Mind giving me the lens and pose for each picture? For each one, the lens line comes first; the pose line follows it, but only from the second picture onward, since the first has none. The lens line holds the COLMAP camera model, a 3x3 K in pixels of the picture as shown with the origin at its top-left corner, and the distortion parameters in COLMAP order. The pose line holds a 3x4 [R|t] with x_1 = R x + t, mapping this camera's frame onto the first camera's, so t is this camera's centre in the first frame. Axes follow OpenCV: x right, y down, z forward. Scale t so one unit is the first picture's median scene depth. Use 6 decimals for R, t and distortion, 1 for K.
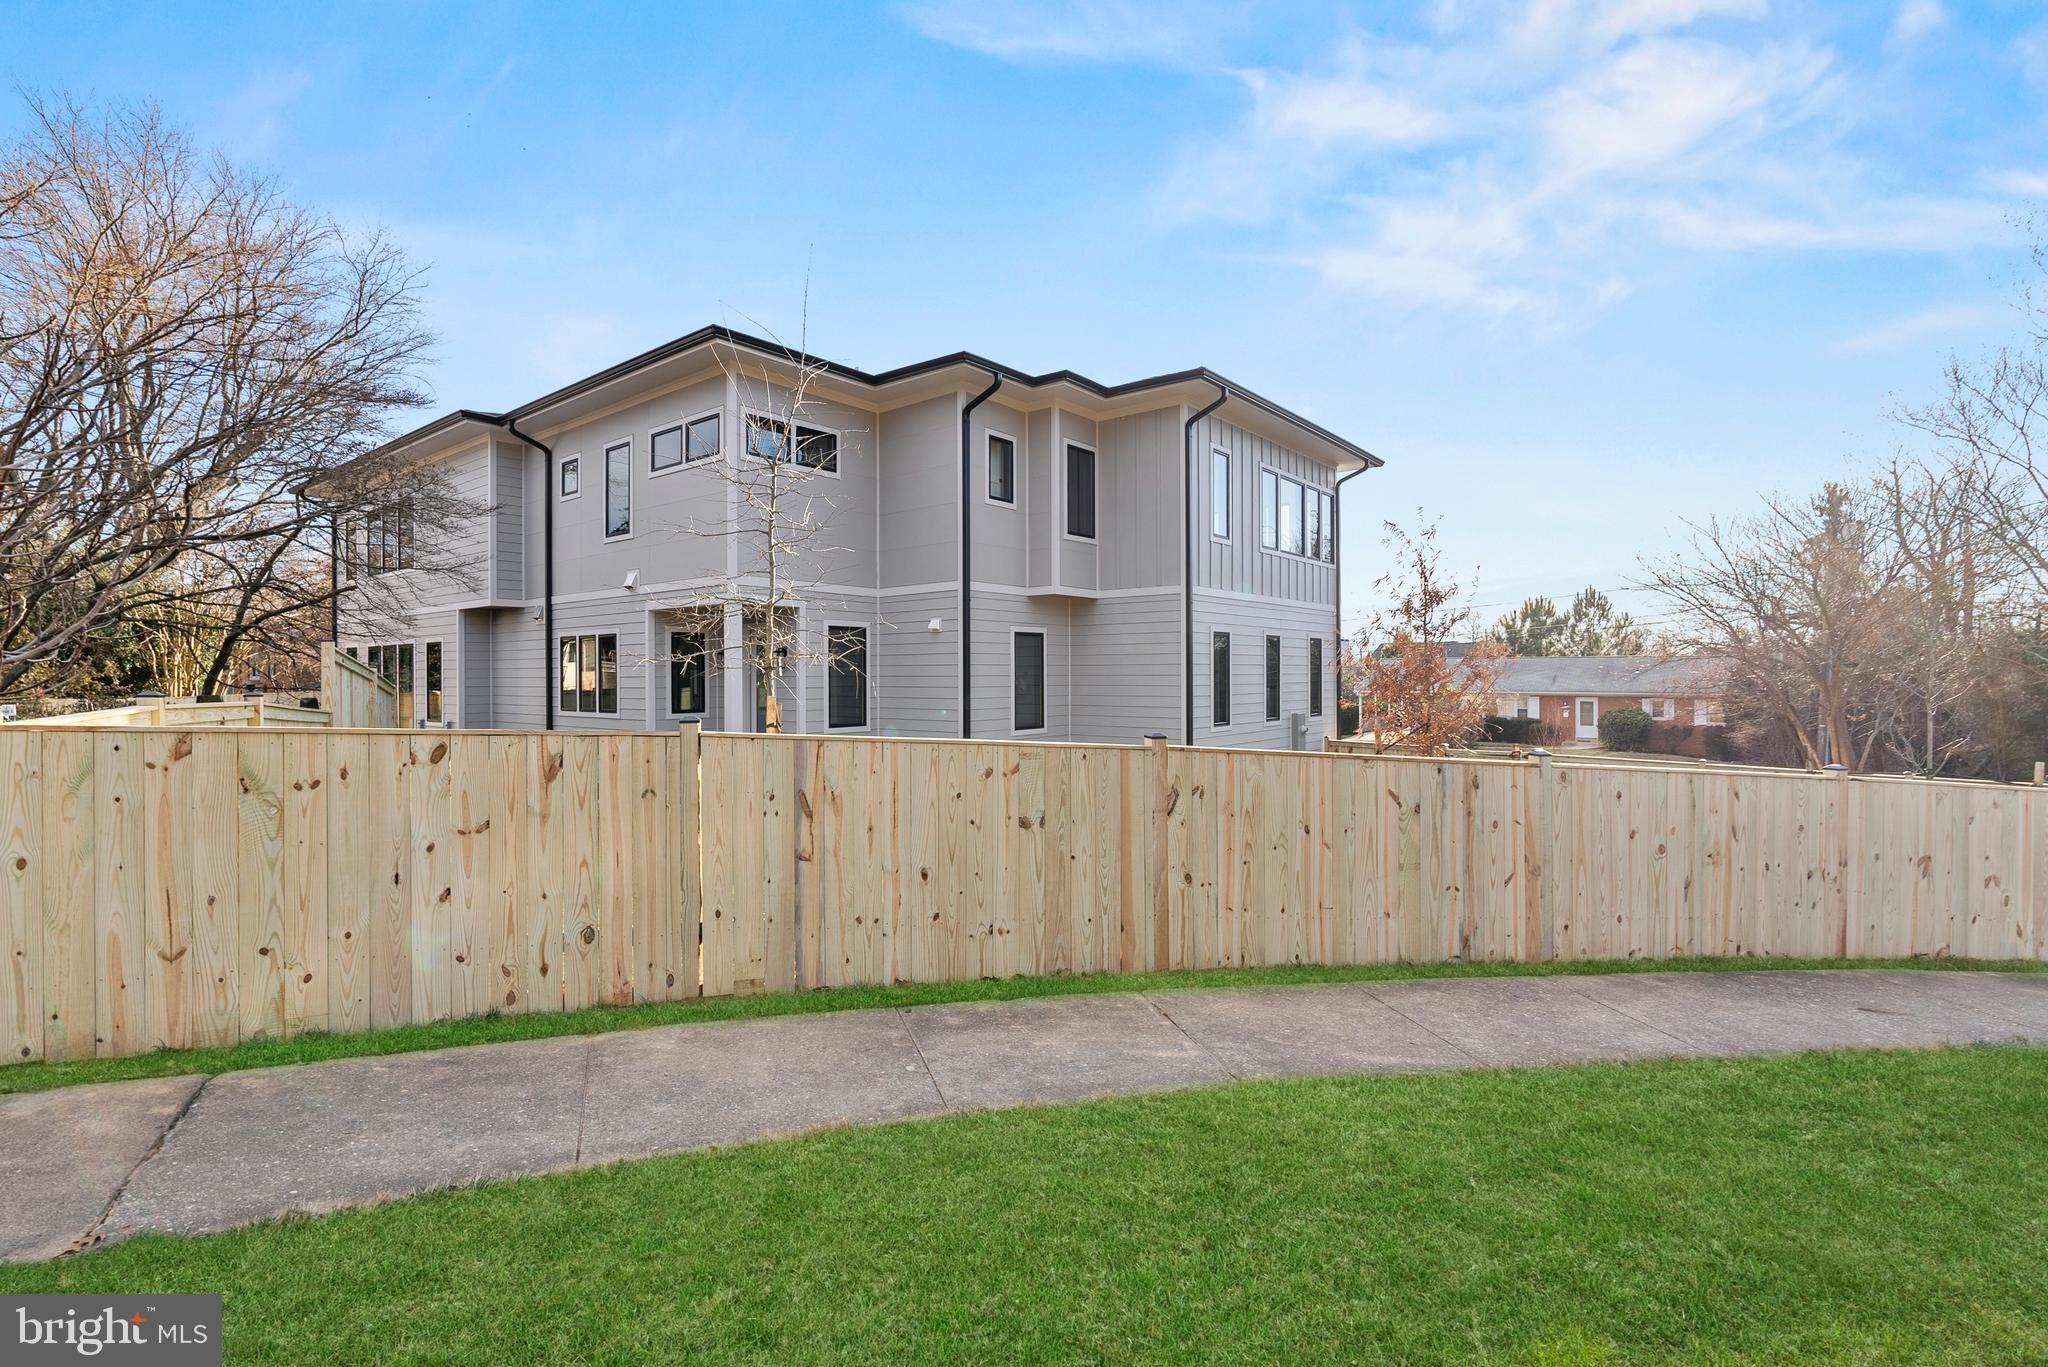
lens RADIAL K [[938.3, 0, 1024.0], [0, 938.3, 683.5], [0, 0, 1]] dist [0.000469, 0.000141]
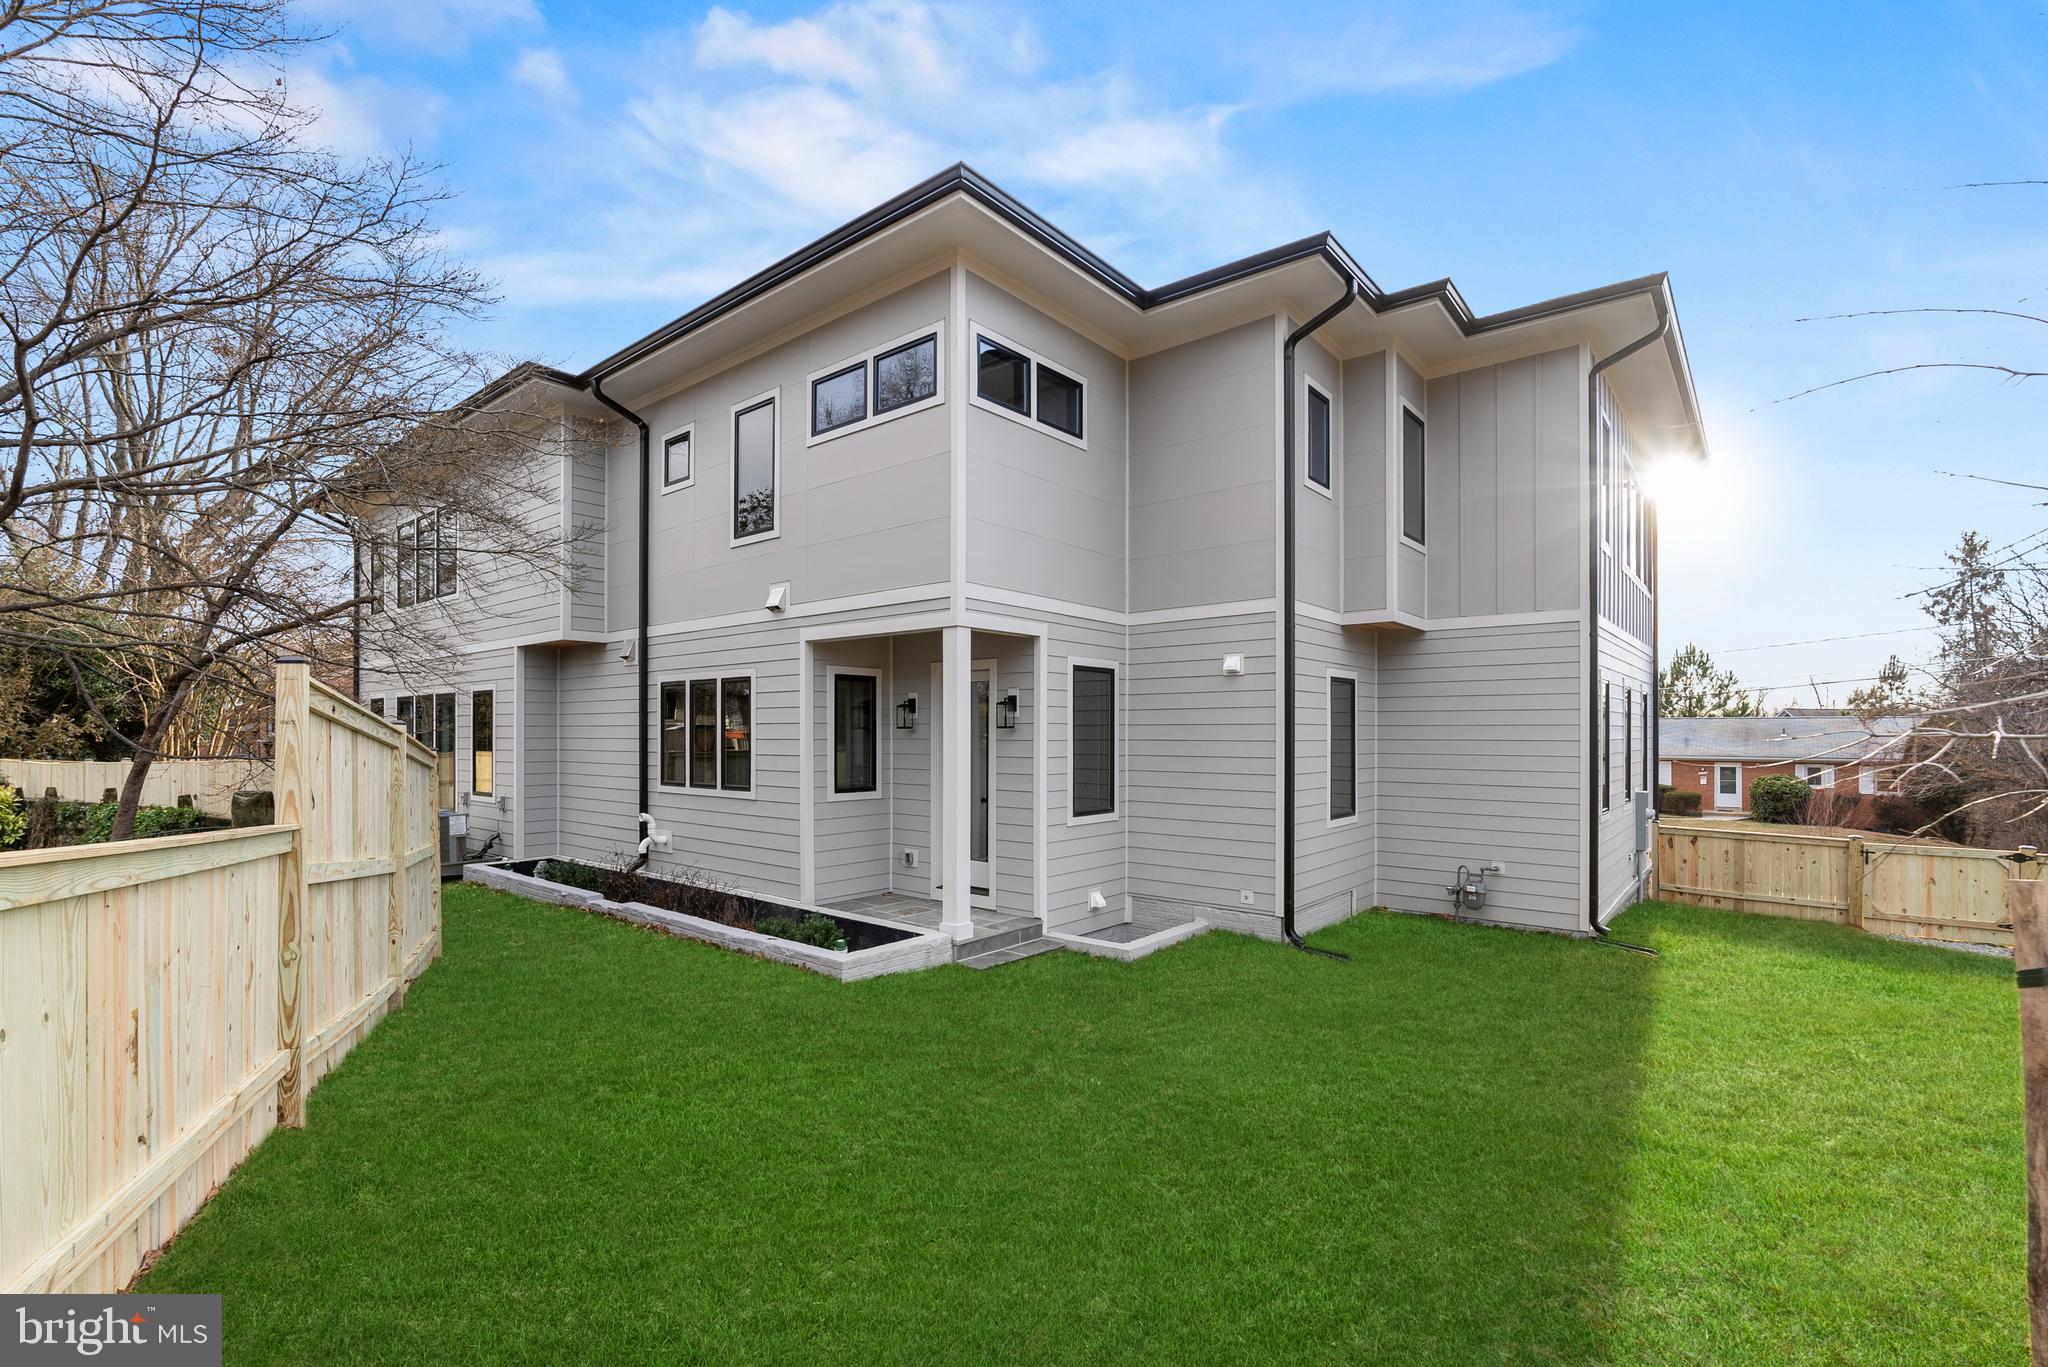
lens RADIAL K [[912.9, 0, 1020.7], [0, 912.9, 737.7], [0, 0, 1]] dist [-0.002786, -0.000085]
pose [[0.999910, 0.005191, -0.012382, -0.224824], [-0.005242, 0.999978, -0.004141, -0.006217], [0.012360, 0.004205, 0.999915, 0.327338]]
